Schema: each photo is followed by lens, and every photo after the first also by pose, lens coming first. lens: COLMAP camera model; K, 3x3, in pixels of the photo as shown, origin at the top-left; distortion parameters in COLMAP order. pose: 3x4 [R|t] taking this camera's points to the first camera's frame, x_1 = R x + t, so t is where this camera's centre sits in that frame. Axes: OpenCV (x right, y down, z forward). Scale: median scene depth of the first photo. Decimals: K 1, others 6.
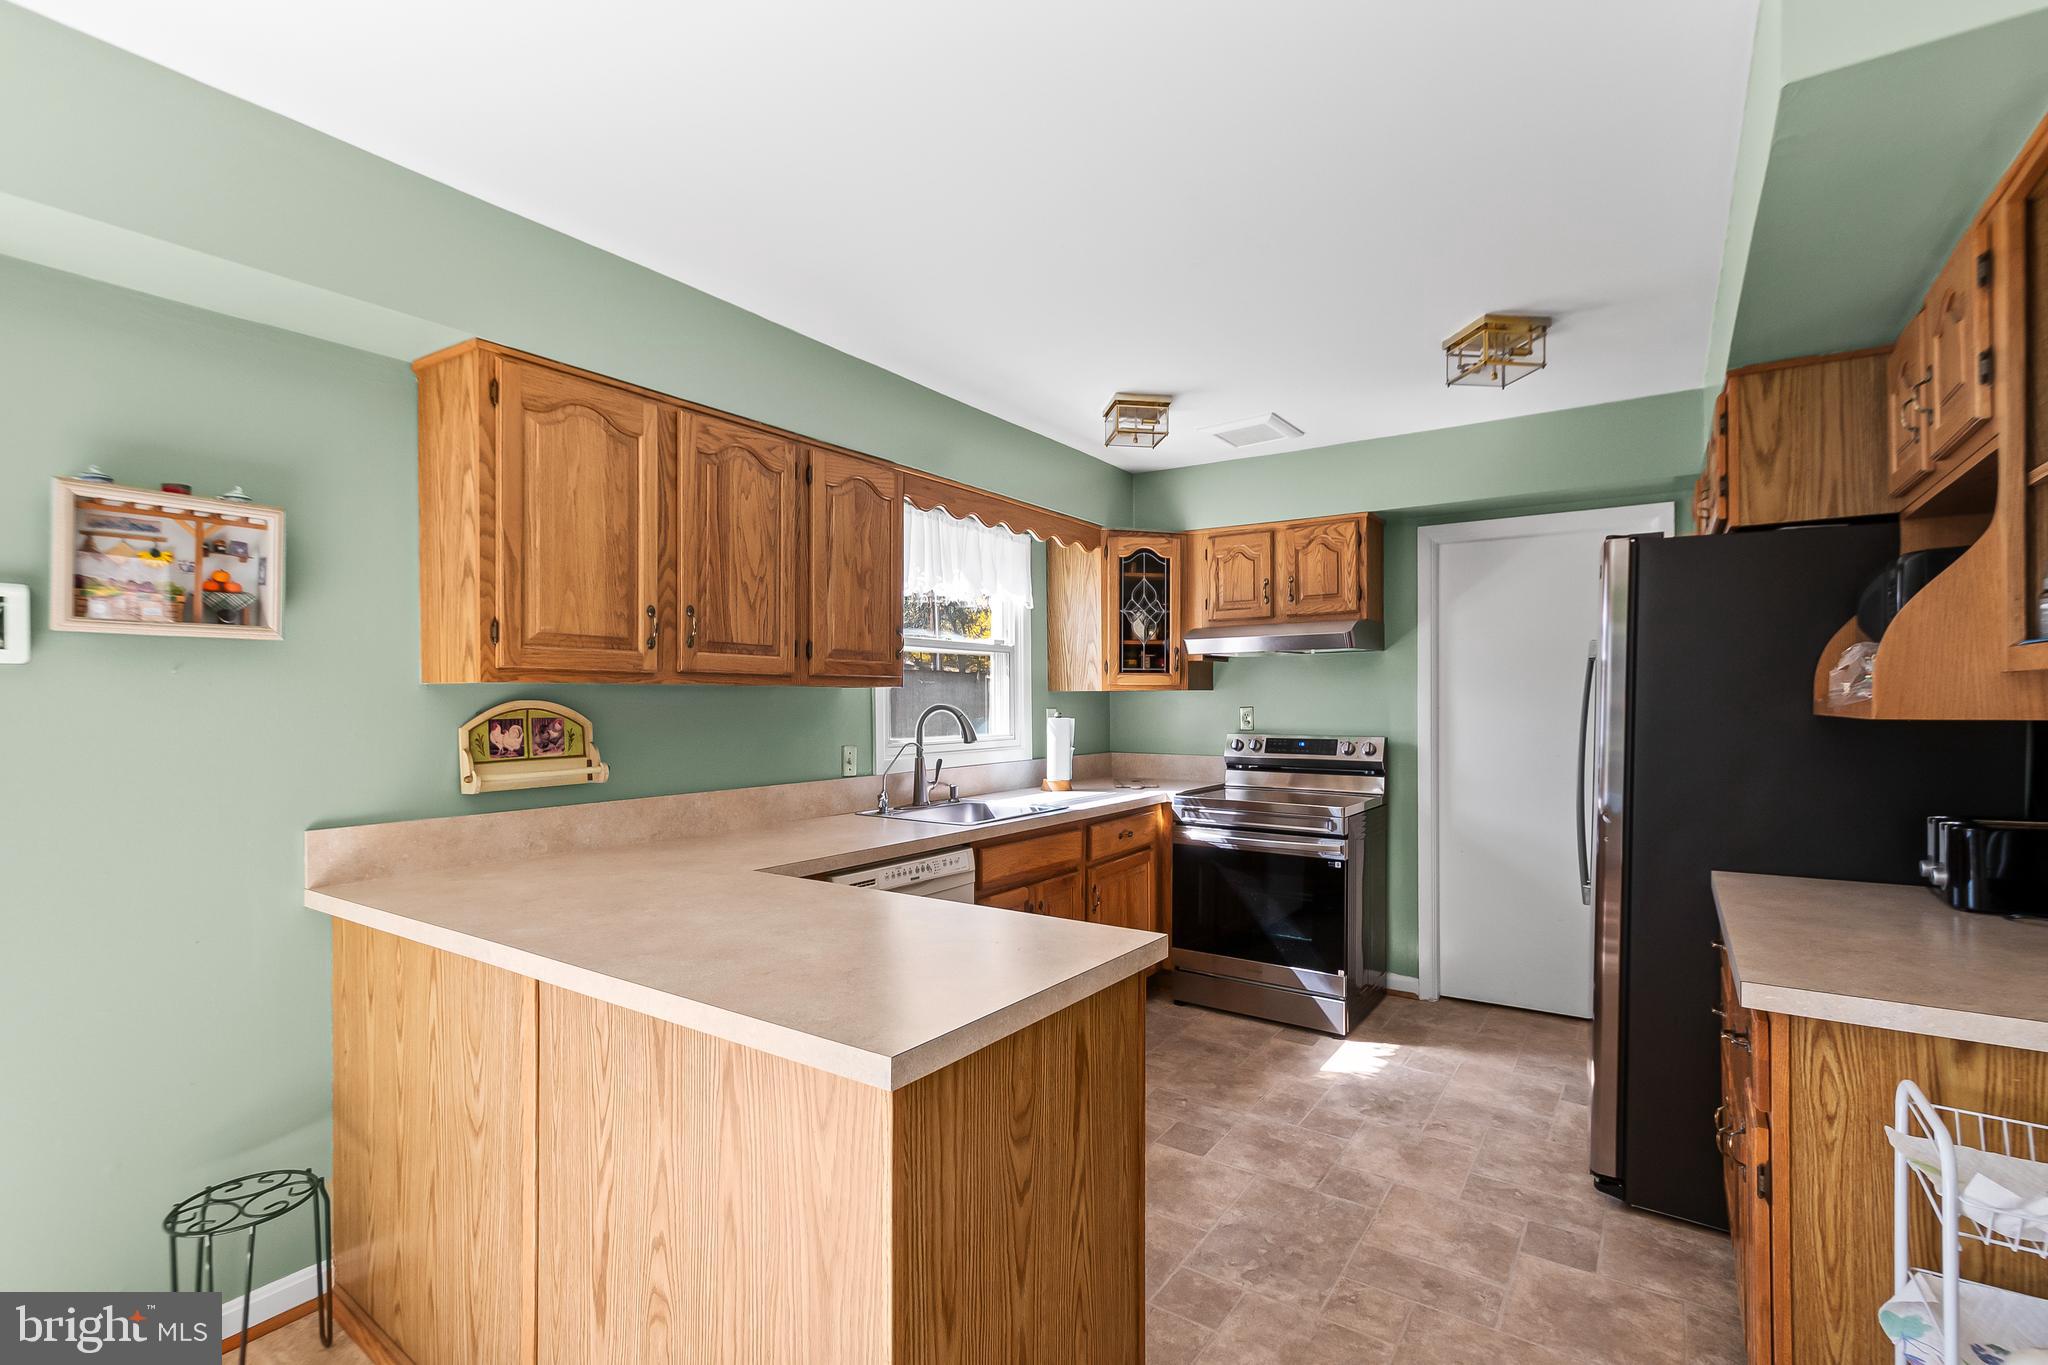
lens RADIAL K [[907.3, 0, 1037.3], [0, 907.3, 719.4], [0, 0, 1]] dist [0.000623, -0.000006]
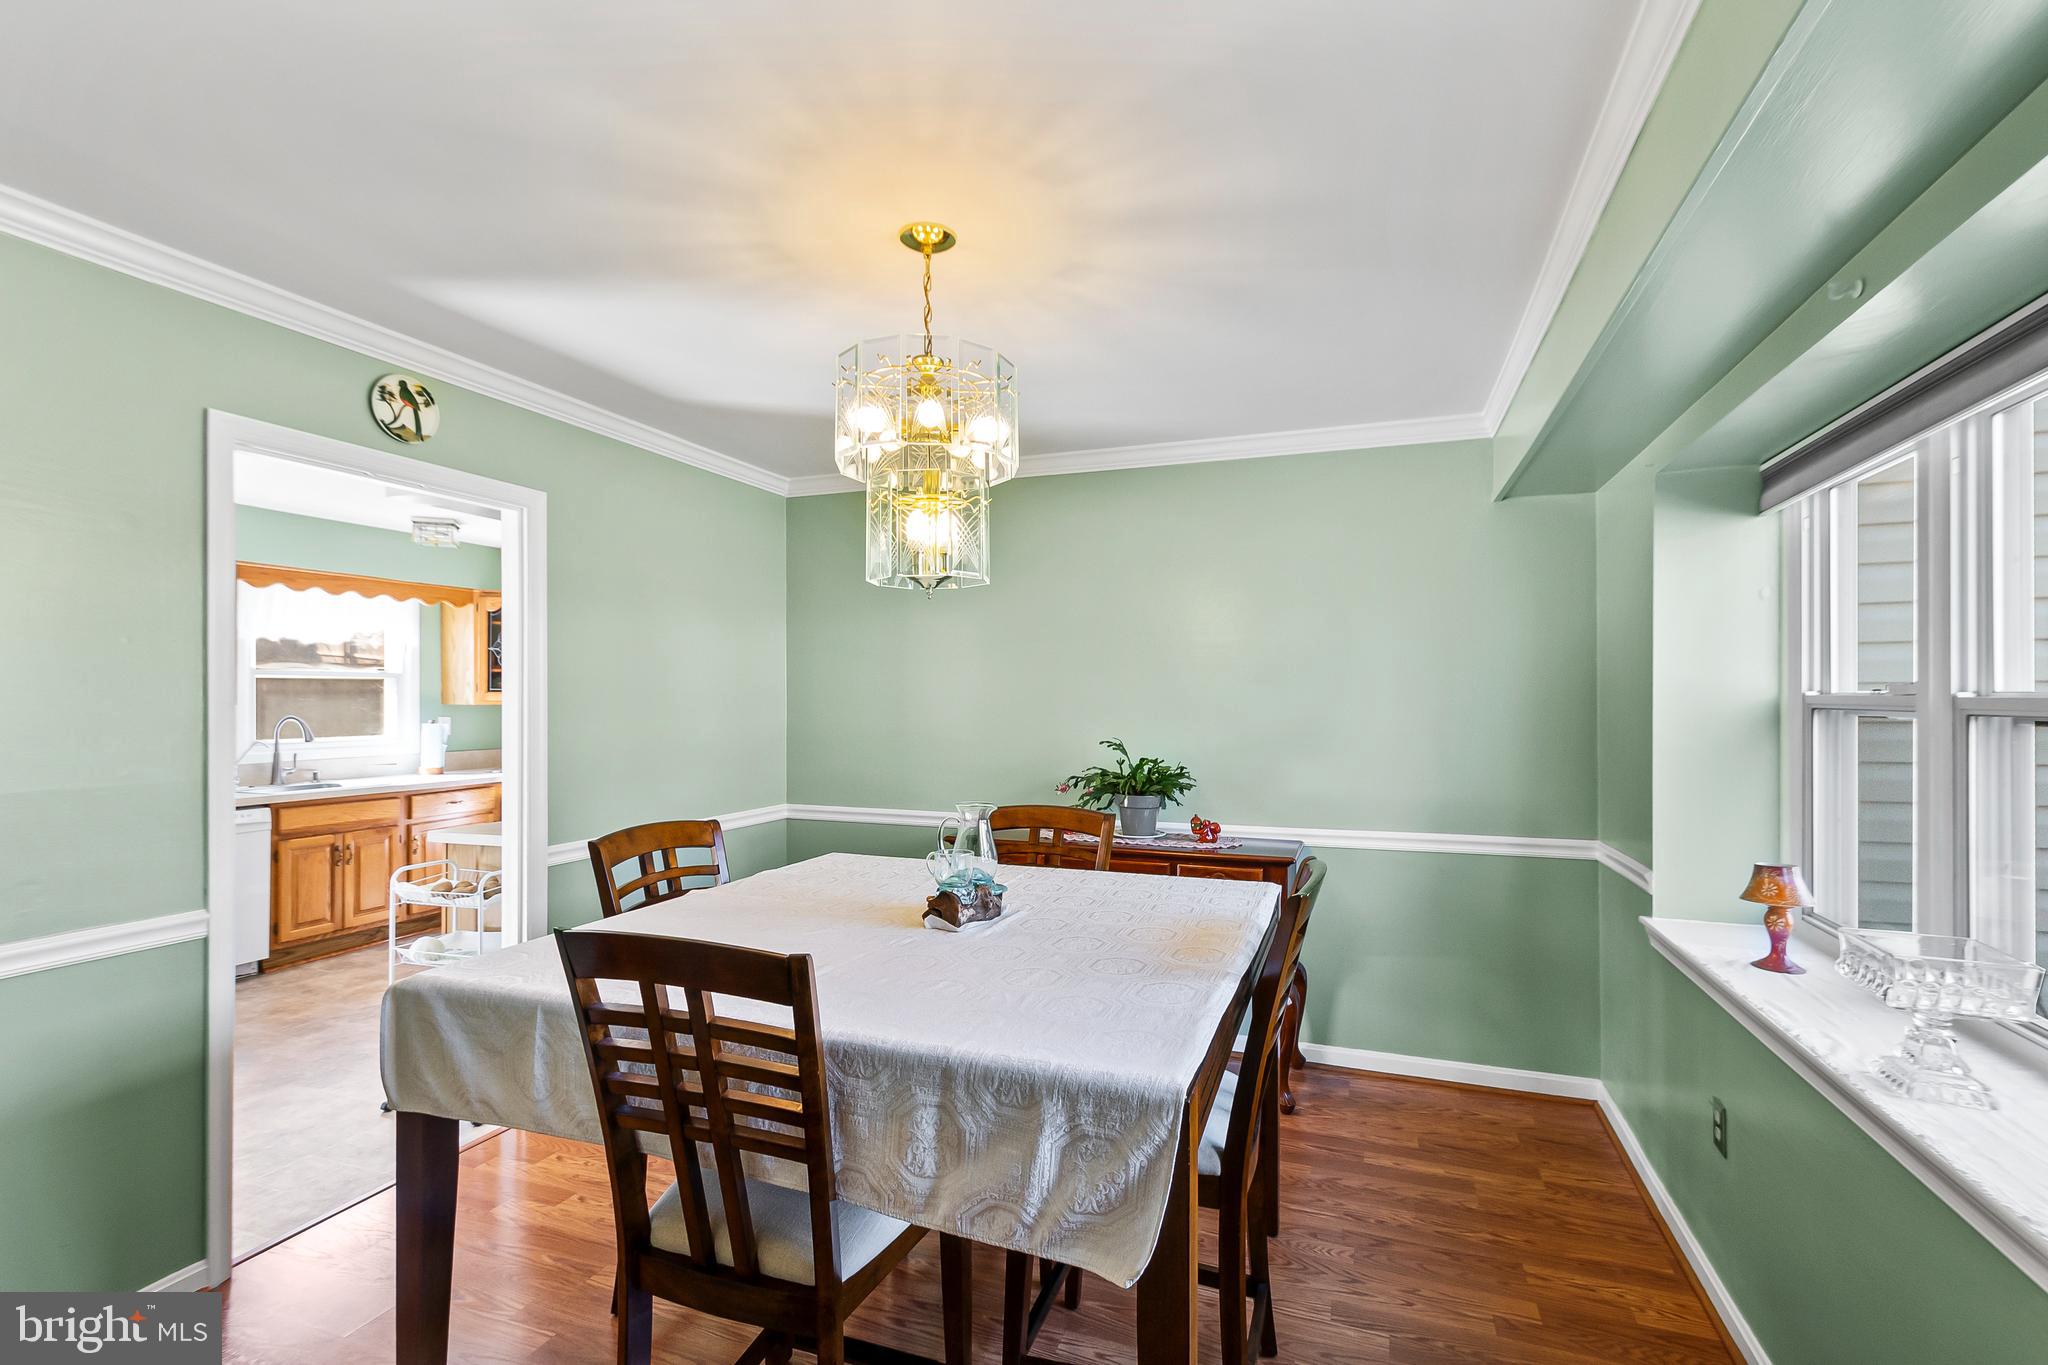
lens RADIAL K [[919.1, 0, 1045.7], [0, 919.1, 696.1], [0, 0, 1]] dist [0.002212, 0.000082]
pose [[0.967535, 0.001051, 0.252735, 0.612267], [0.005788, 0.999637, -0.026316, -0.001866], [-0.252671, 0.026925, 0.967178, -0.660083]]
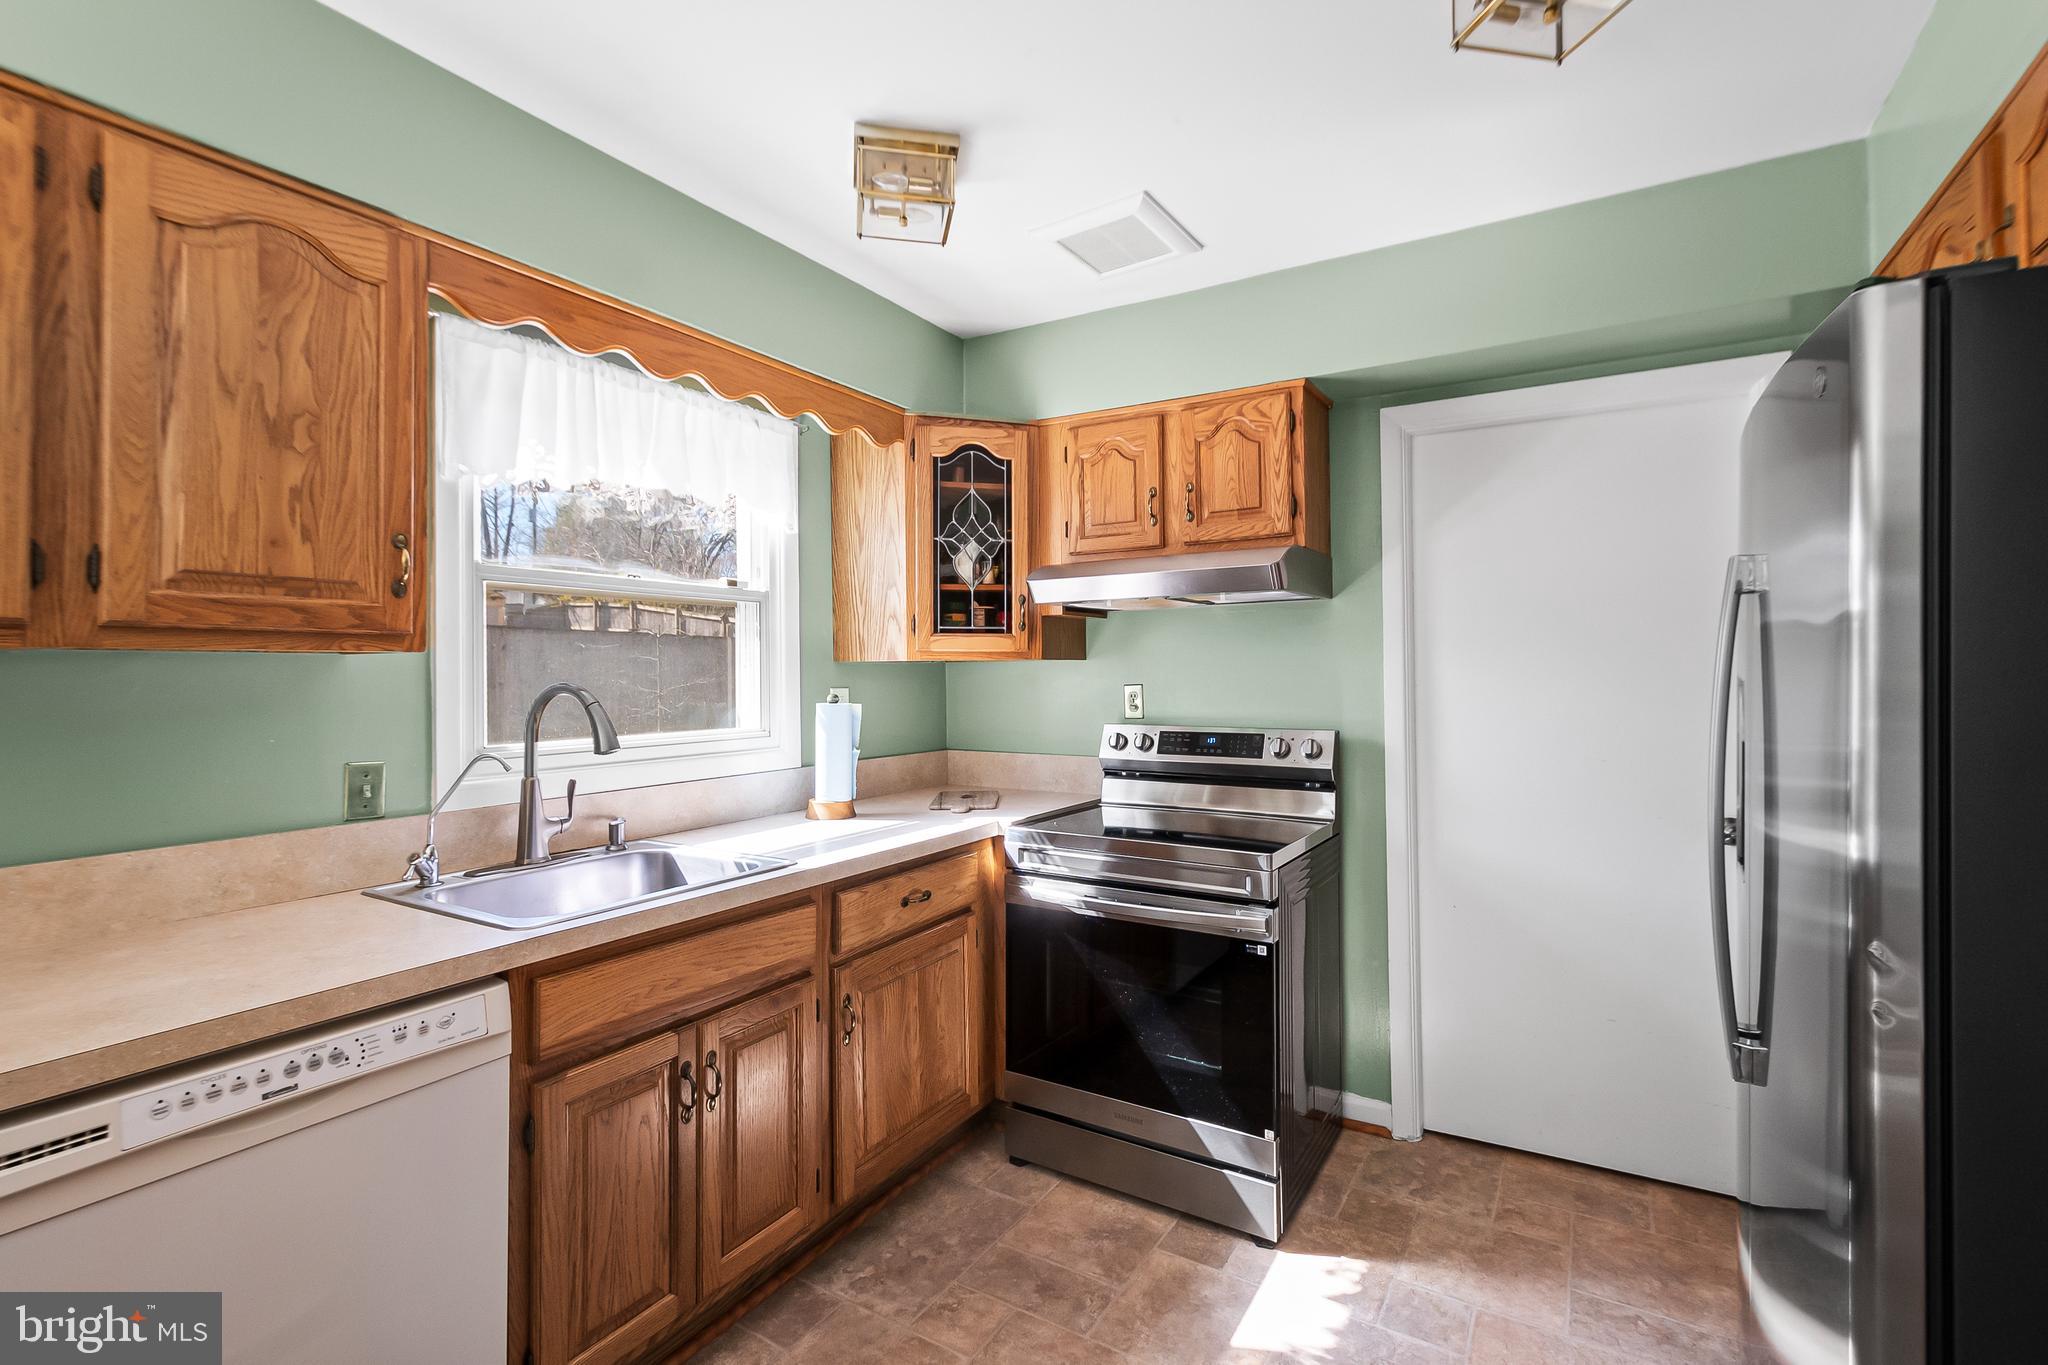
lens RADIAL K [[913.1, 0, 1034.5], [0, 913.1, 671.6], [0, 0, 1]] dist [-0.000326, -0.000107]
pose [[0.998511, -0.004070, 0.054399, 0.135555], [0.005378, 0.999699, -0.023922, -0.008229], [-0.054285, 0.024179, 0.998233, 0.365745]]
